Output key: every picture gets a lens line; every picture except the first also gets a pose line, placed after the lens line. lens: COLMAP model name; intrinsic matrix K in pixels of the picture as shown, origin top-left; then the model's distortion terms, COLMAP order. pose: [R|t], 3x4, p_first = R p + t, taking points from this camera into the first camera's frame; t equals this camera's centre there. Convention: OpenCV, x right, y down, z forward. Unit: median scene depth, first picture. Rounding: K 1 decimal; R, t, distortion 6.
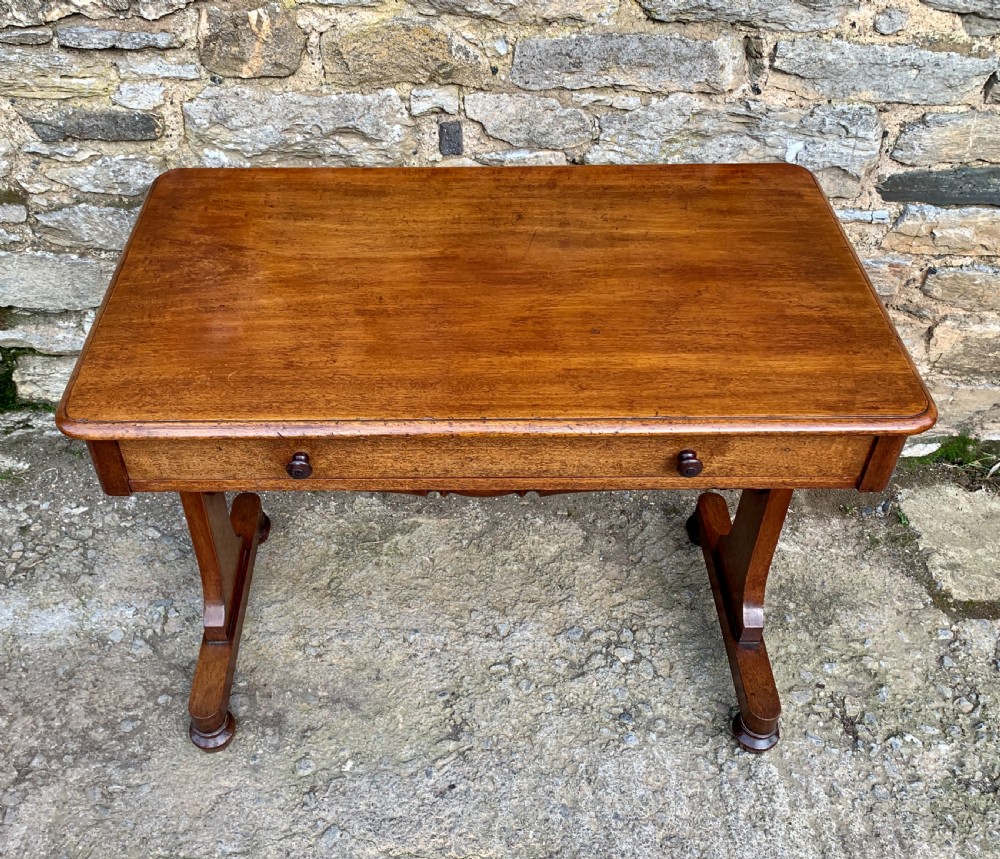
lens RADIAL K [[1016.0, 0, 445.6], [0, 1016.0, 455.9], [0, 0, 1]] dist [0.033328, -0.035836]
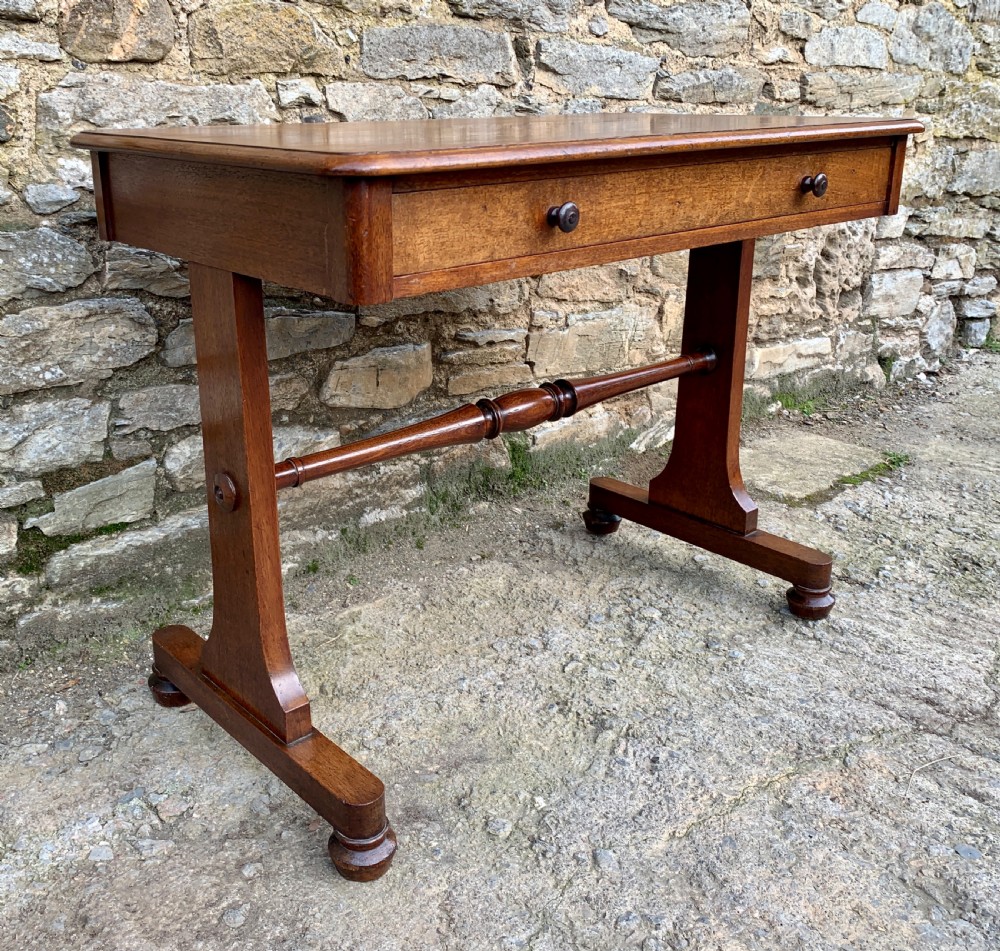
lens RADIAL K [[1044.8, 0, 448.4], [0, 1044.8, 447.2], [0, 0, 1]] dist [0.074560, -0.147553]
pose [[0.756556, -0.207336, 0.620190, -0.589451], [0.450352, 0.852849, -0.264258, 0.265594], [-0.474138, 0.479230, 0.738601, 0.354916]]
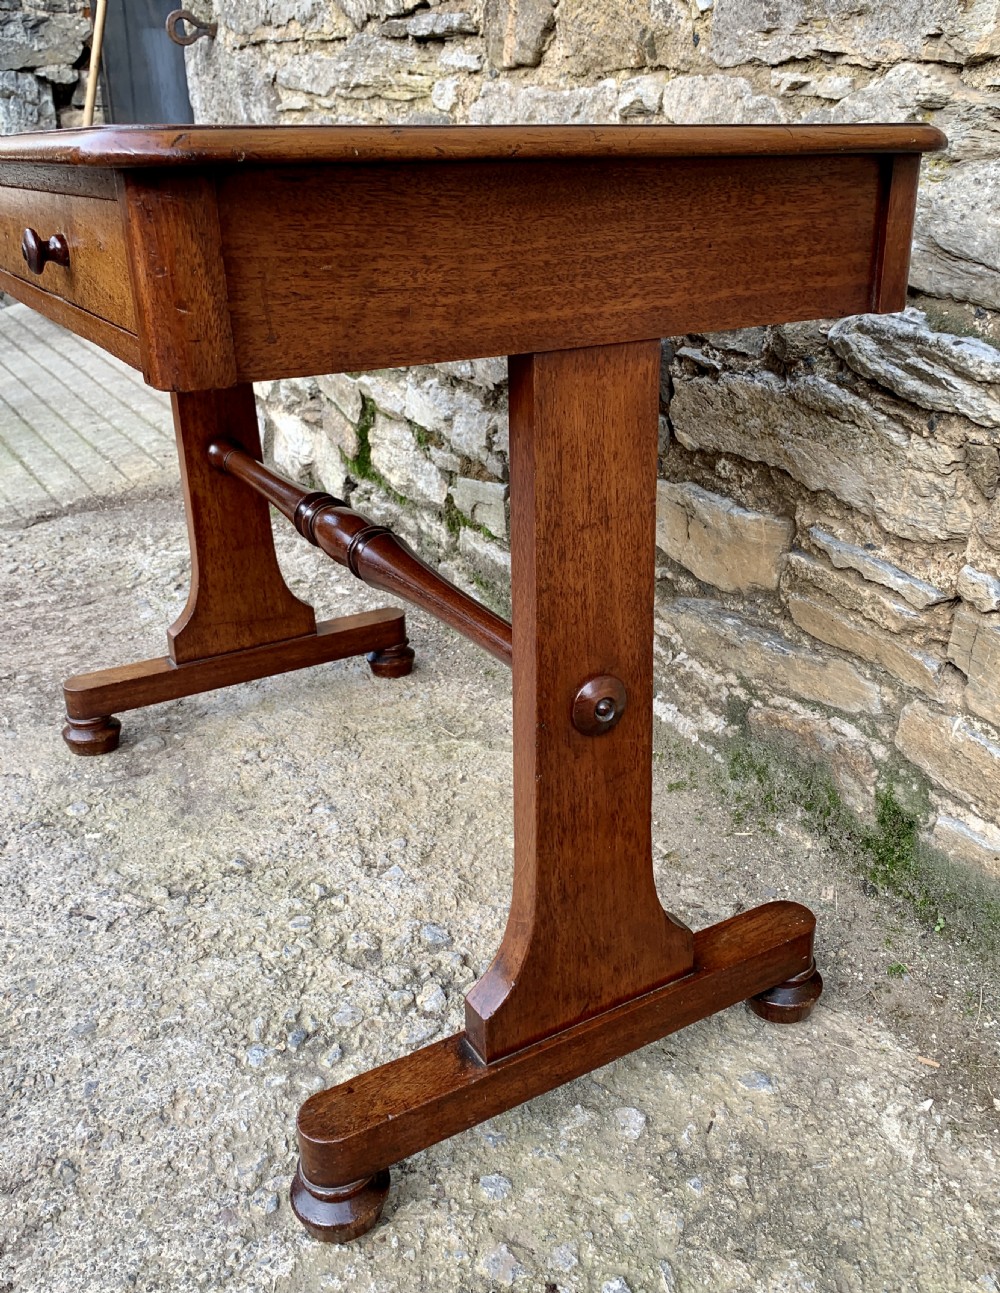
lens RADIAL K [[1164.2, 0, 534.5], [0, 1164.2, 628.7], [0, 0, 1]] dist [0.048495, -0.047699]
pose [[0.521698, 0.331234, -0.786203, 0.714820], [-0.584108, 0.810361, -0.046182, 0.036195], [0.621811, 0.483321, 0.616240, 0.625399]]
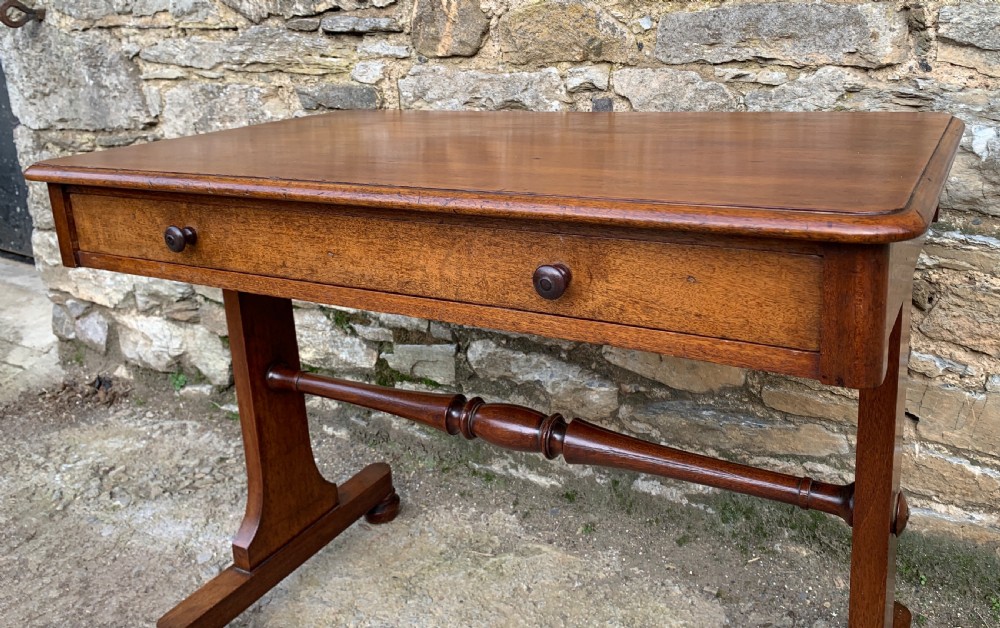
lens RADIAL K [[829.9, 0, 535.5], [0, 829.9, 233.3], [0, 0, 1]] dist [0.060117, -0.080238]
pose [[0.877017, 0.086478, -0.472613, 0.361690], [-0.303034, 0.862901, -0.404441, 0.156812], [0.372843, 0.497919, 0.782984, 0.381908]]
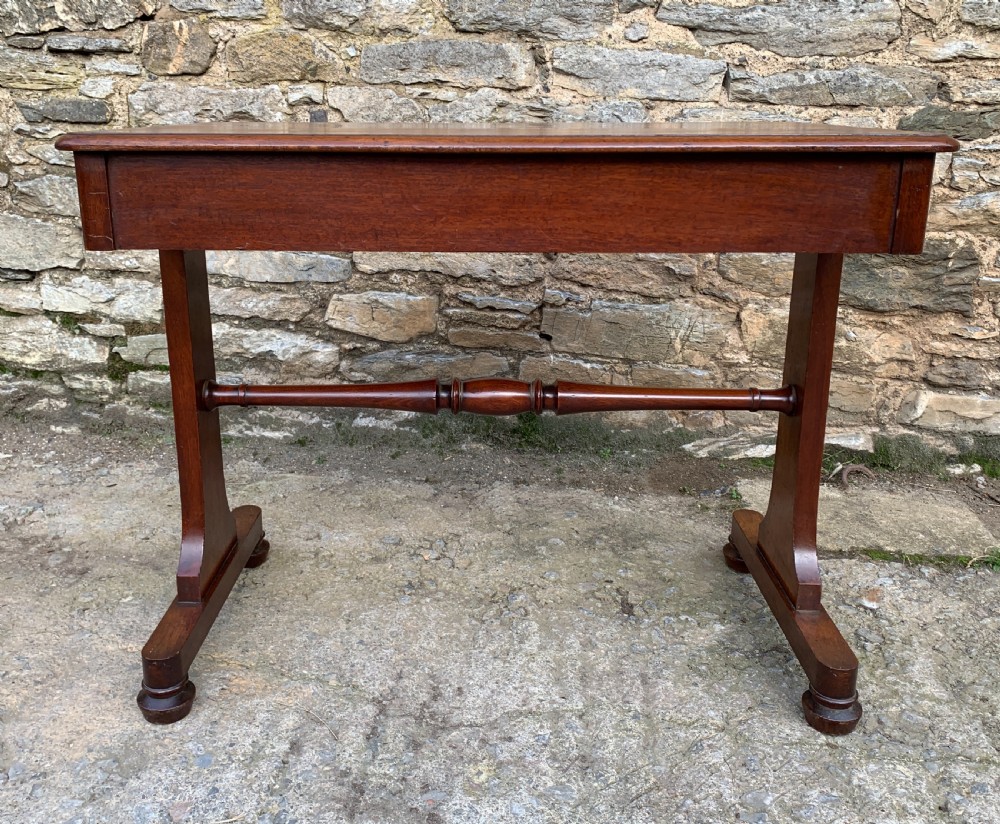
lens RADIAL K [[951.8, 0, 467.4], [0, 951.8, 382.1], [0, 0, 1]] dist [0.029781, -0.031141]
pose [[0.990902, 0.040898, -0.128218, 0.374394], [-0.094100, 0.891661, -0.442817, 0.523320], [0.096216, 0.450853, 0.887397, 0.076698]]
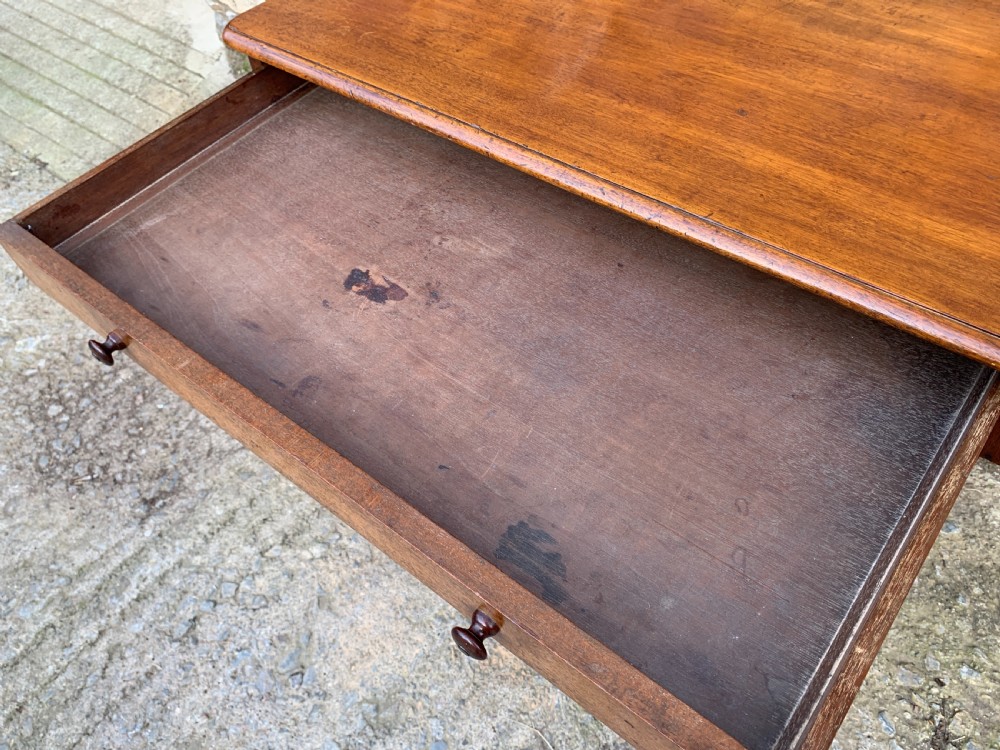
lens RADIAL K [[771.9, 0, 488.5], [0, 771.9, 383.6], [0, 0, 1]] dist [0.014143, -0.007269]
pose [[0.771816, 0.459931, -0.439049, 0.272121], [-0.391281, 0.887825, 0.242210, -0.003472], [0.501199, -0.015150, 0.865200, 0.289335]]
